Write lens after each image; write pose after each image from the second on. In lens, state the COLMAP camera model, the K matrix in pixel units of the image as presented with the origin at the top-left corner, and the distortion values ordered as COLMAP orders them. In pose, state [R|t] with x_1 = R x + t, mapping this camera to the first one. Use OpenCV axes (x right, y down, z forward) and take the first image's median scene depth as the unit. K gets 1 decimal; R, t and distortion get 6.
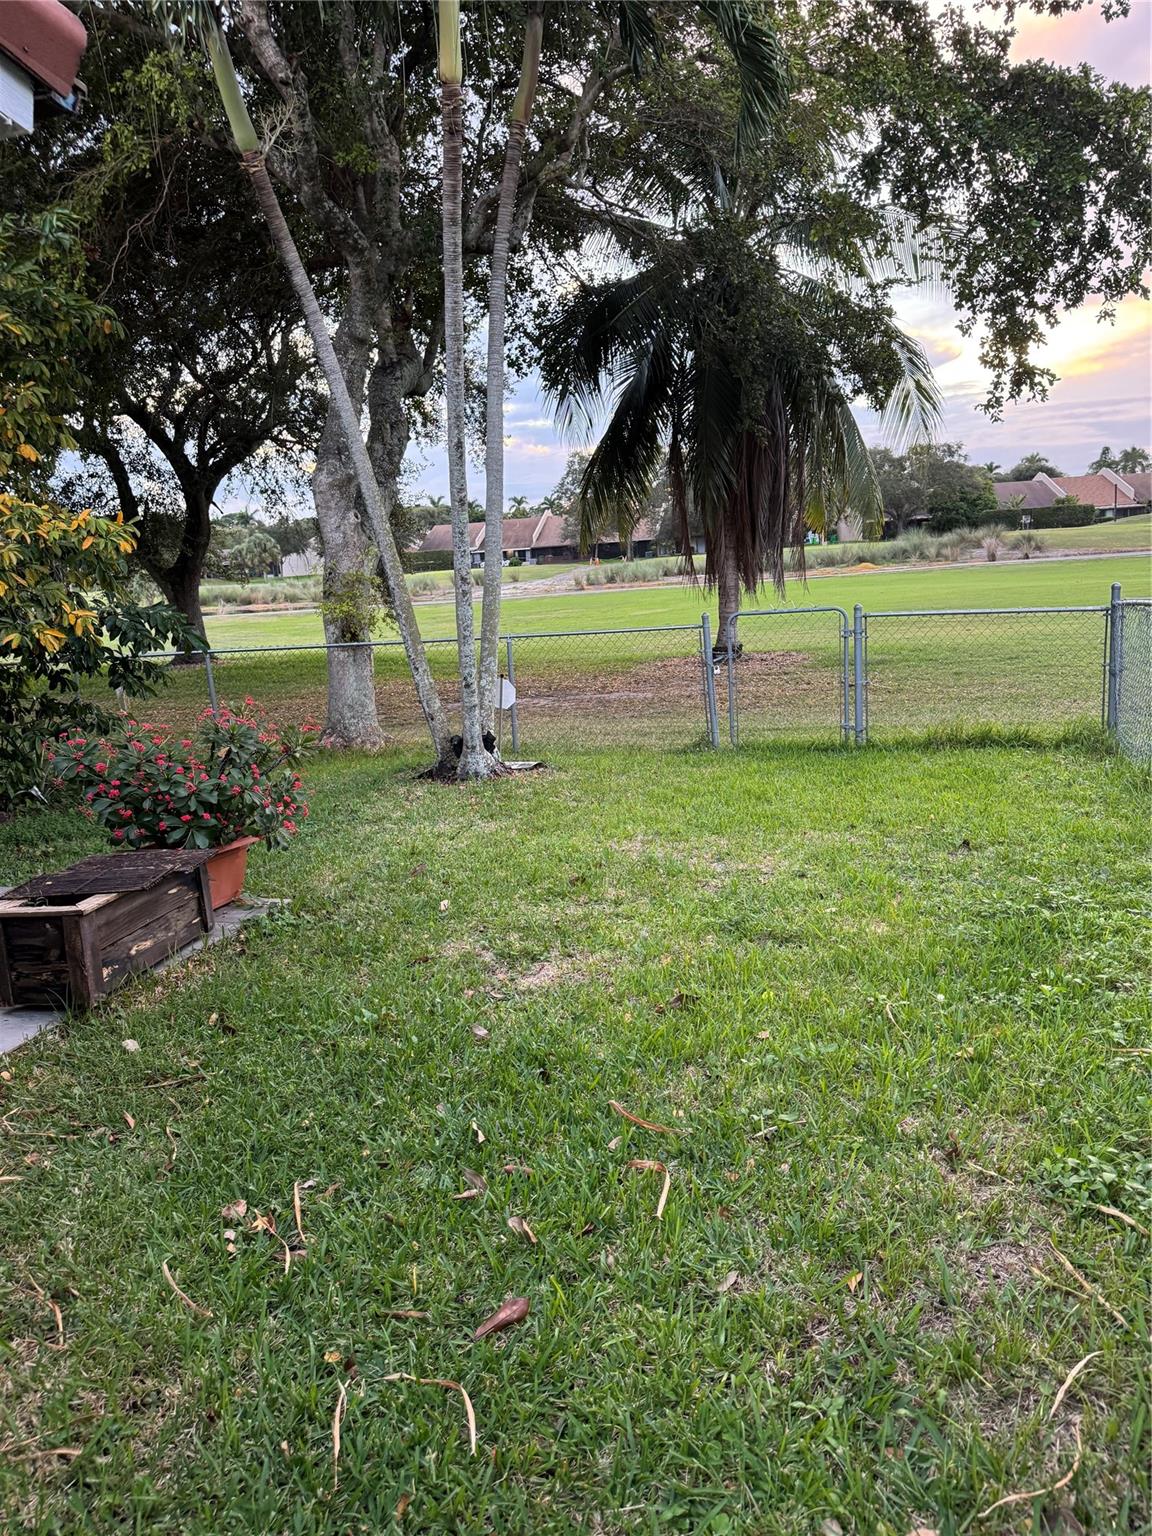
lens RADIAL K [[1065.6, 0, 570.5], [0, 1065.6, 711.5], [0, 0, 1]] dist [-0.098156, 0.067123]
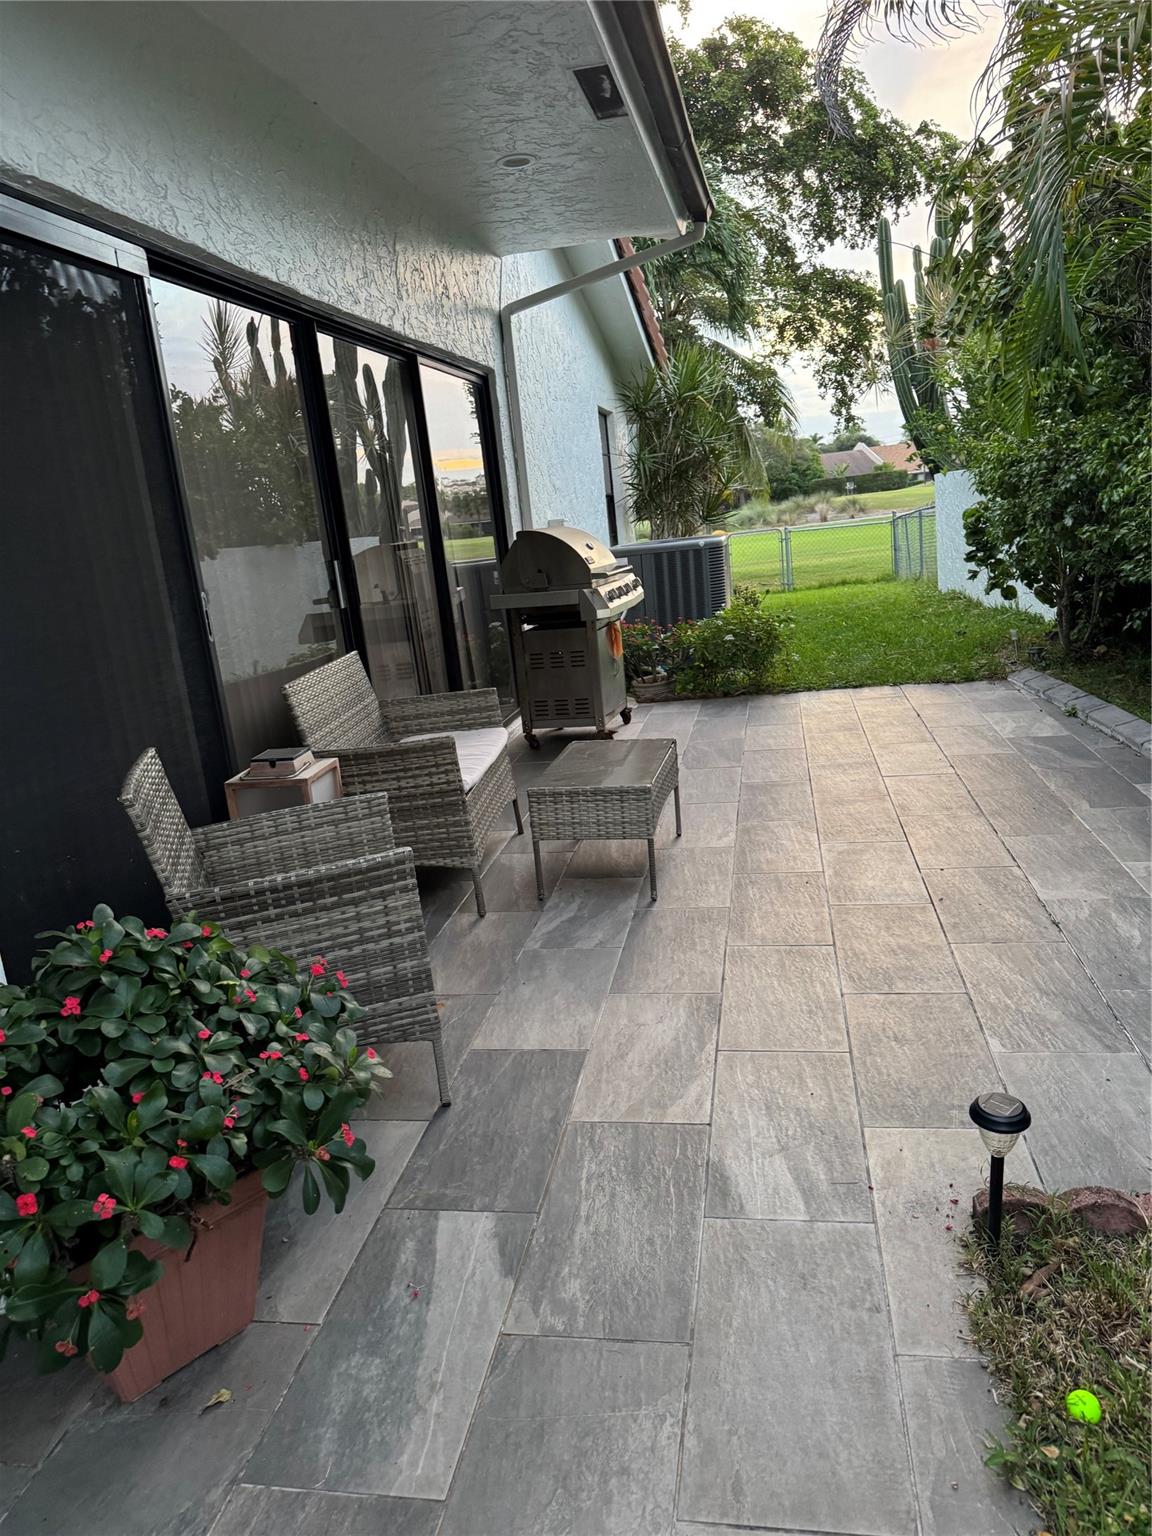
lens RADIAL K [[1075.6, 0, 576.0], [0, 1075.6, 768.0], [0, 0, 1]] dist [-0.101370, 0.043415]
pose [[0.985939, -0.085621, 0.143502, -0.270223], [0.076554, 0.994773, 0.067568, 0.111516], [-0.148537, -0.055632, 0.987341, -0.603777]]
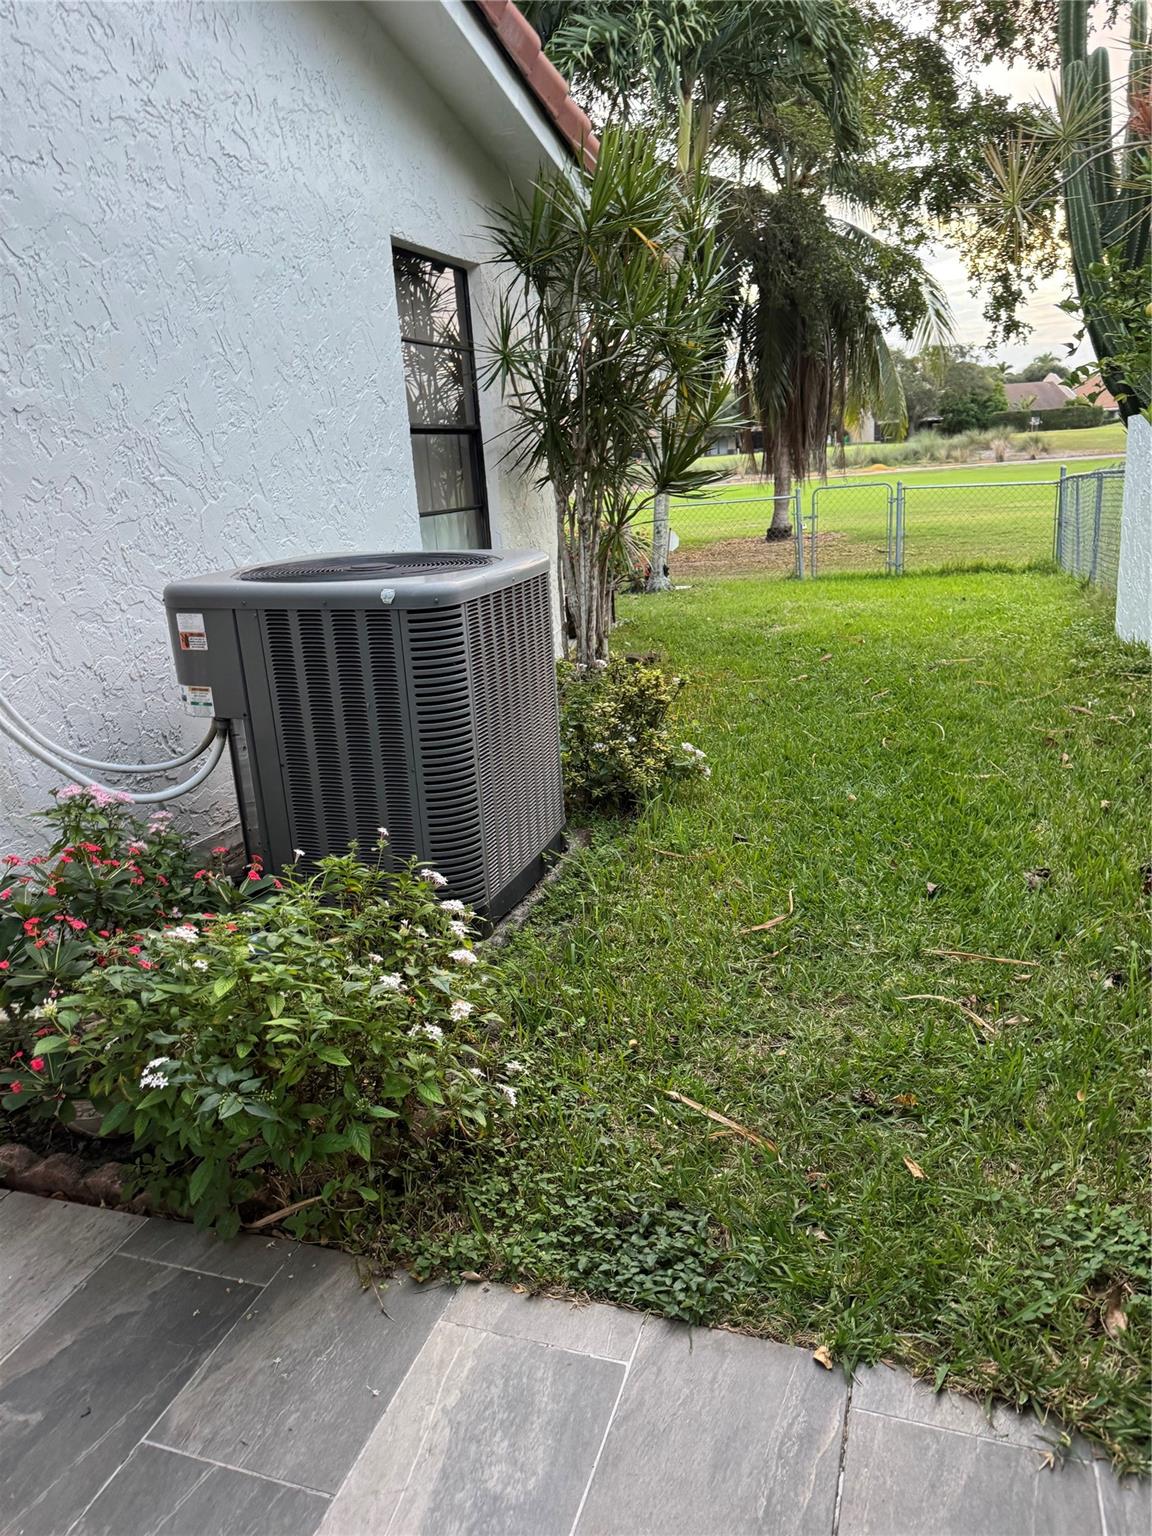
lens RADIAL K [[1075.6, 0, 576.0], [0, 1075.6, 768.0], [0, 0, 1]] dist [-0.101370, 0.043415]
pose [[0.999922, -0.011866, 0.003881, -0.106788], [0.011238, 0.990895, 0.134164, 0.050671], [-0.005438, -0.134110, 0.990951, -0.296422]]
